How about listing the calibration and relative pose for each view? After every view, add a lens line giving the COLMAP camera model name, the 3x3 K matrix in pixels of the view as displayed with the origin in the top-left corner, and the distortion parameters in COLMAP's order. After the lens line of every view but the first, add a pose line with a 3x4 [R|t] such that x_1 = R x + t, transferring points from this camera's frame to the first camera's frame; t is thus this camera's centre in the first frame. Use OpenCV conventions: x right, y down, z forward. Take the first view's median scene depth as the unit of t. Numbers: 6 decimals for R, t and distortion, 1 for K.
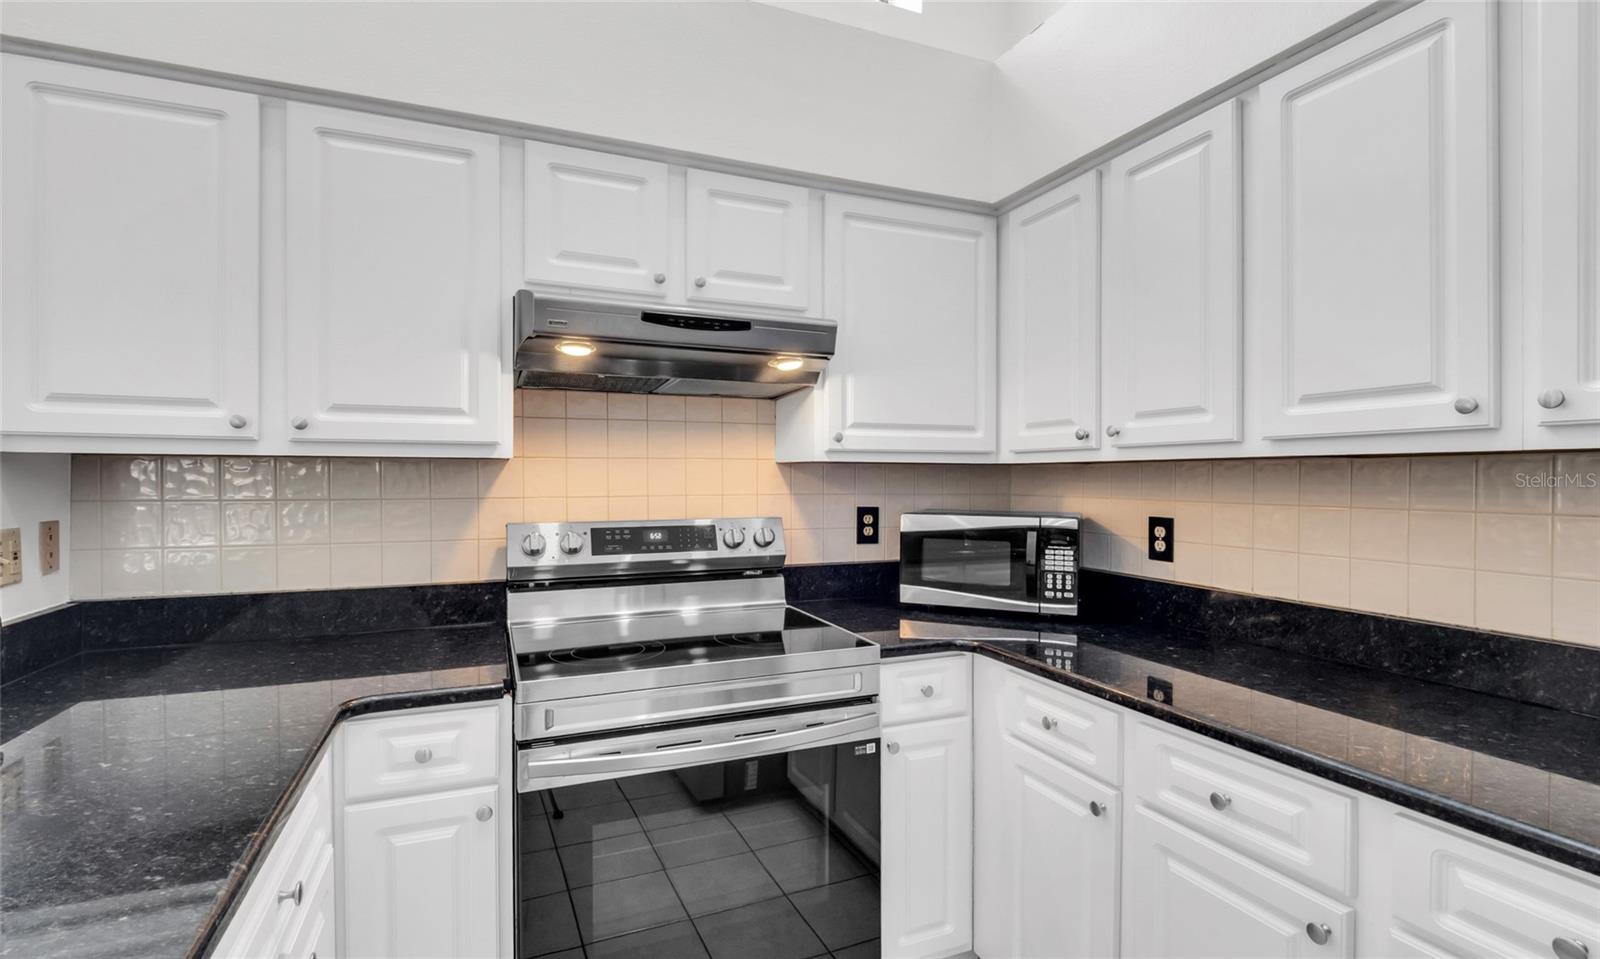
lens RADIAL K [[694.9, 0, 746.6], [0, 694.9, 481.5], [0, 0, 1]] dist [-0.002957, -0.000688]
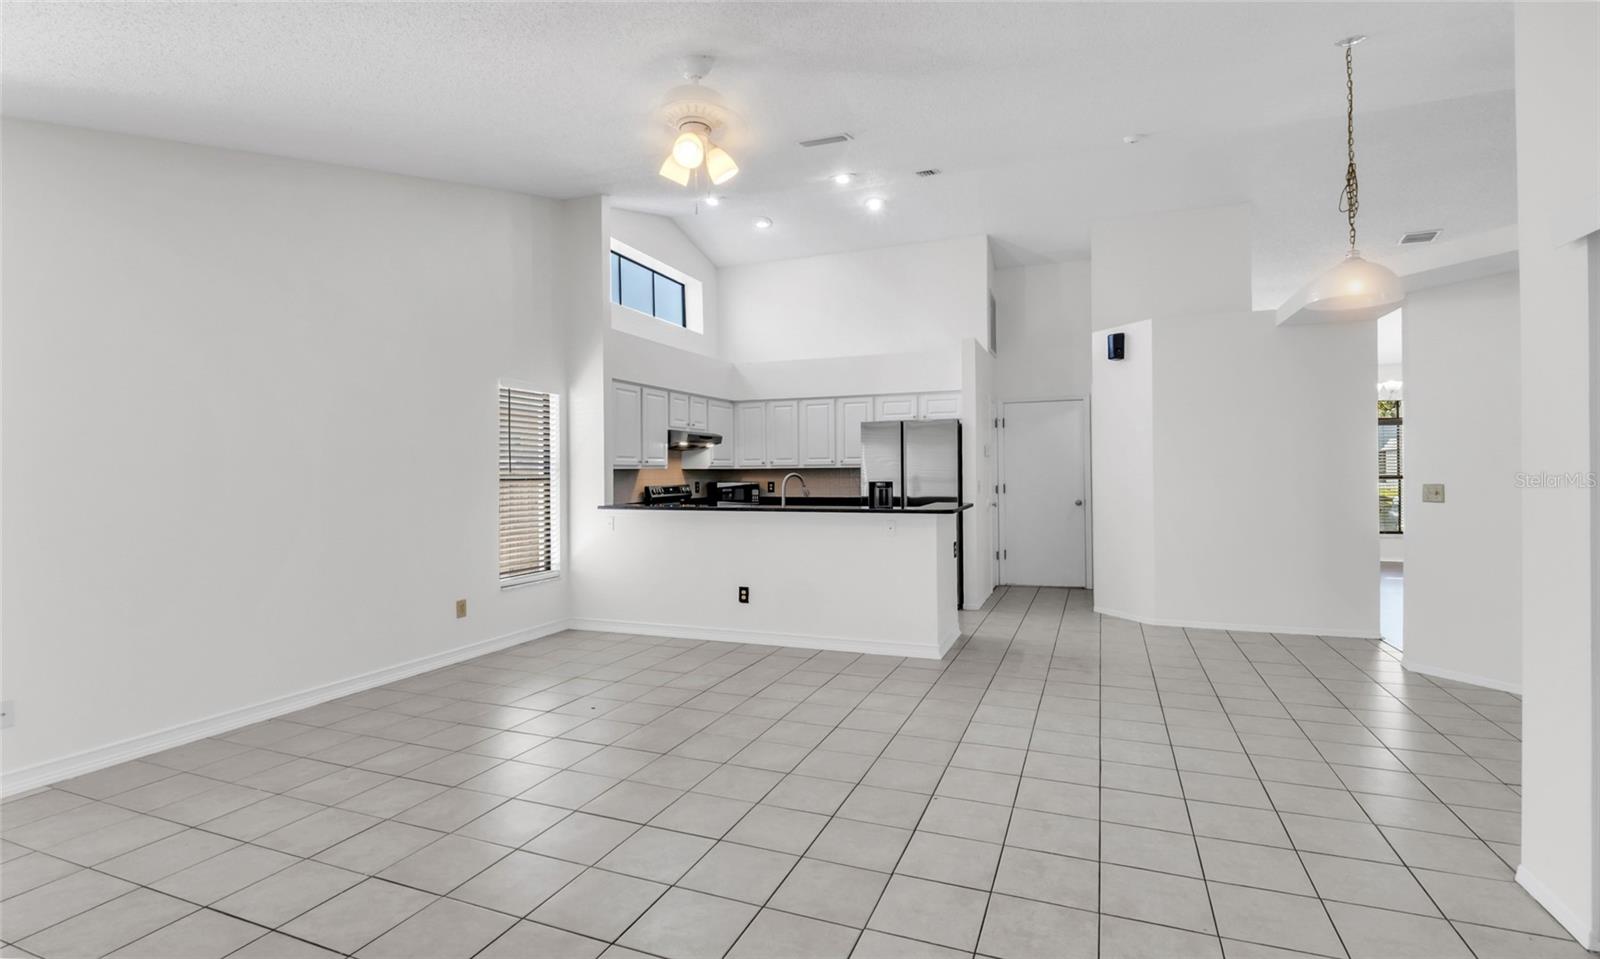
lens RADIAL K [[736.6, 0, 807.3], [0, 736.6, 471.2], [0, 0, 1]] dist [-0.005801, -0.000443]
pose [[0.623640, -0.004692, 0.781698, -2.764109], [0.017863, 0.999806, -0.008250, 0.026422], [-0.781508, 0.019109, 0.623603, -2.001540]]
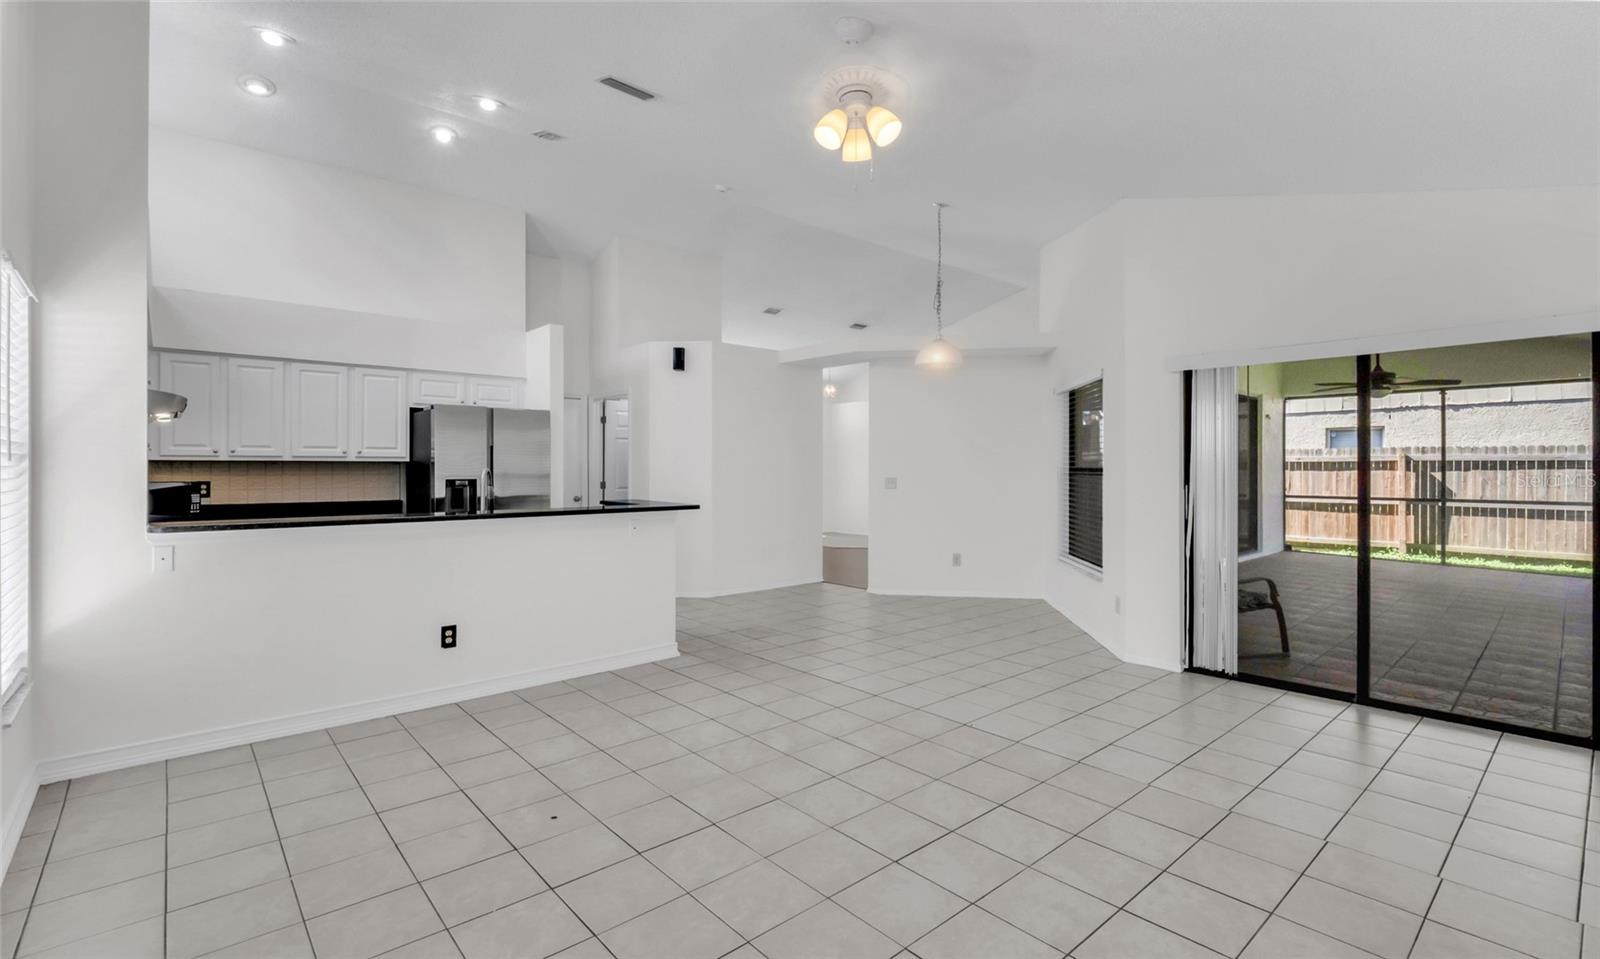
lens RADIAL K [[736.6, 0, 807.3], [0, 736.6, 471.2], [0, 0, 1]] dist [-0.005801, -0.000443]
pose [[-0.420550, -0.008000, 0.907234, -2.991547], [0.007657, 0.999894, 0.012367, -0.006092], [-0.907237, 0.012147, -0.420444, 0.037309]]
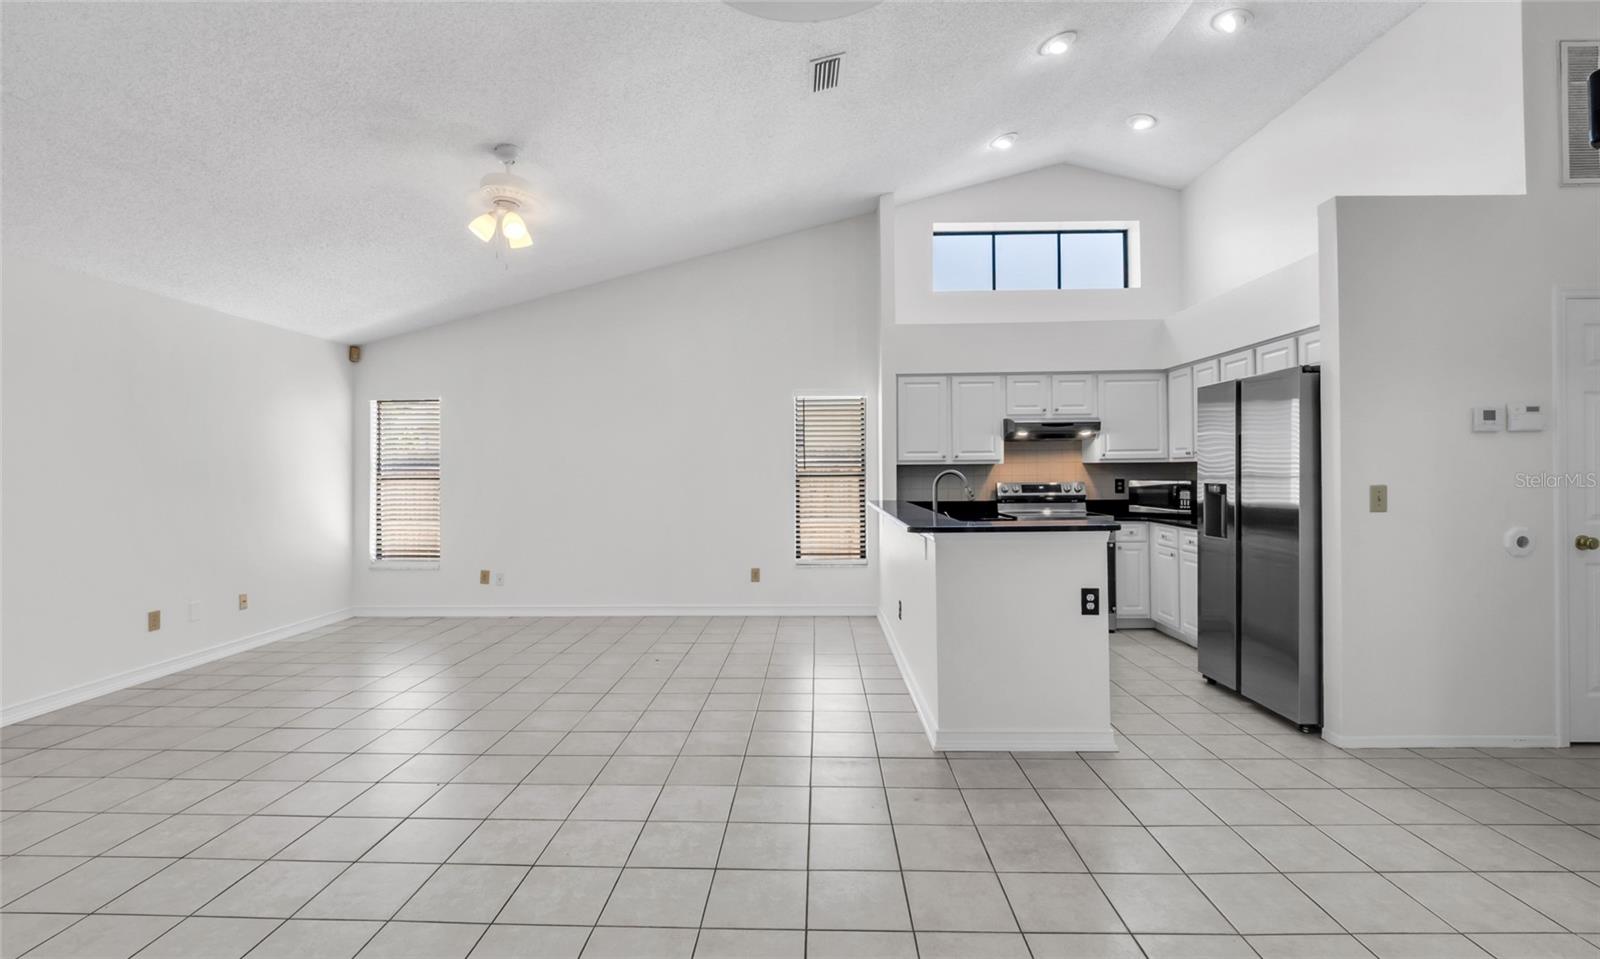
lens RADIAL K [[736.6, 0, 807.3], [0, 736.6, 471.2], [0, 0, 1]] dist [-0.005801, -0.000443]
pose [[0.948362, -0.012234, -0.316955, -0.080791], [0.010296, 0.999917, -0.007790, 0.020362], [0.317024, 0.004124, 0.948409, -2.519214]]
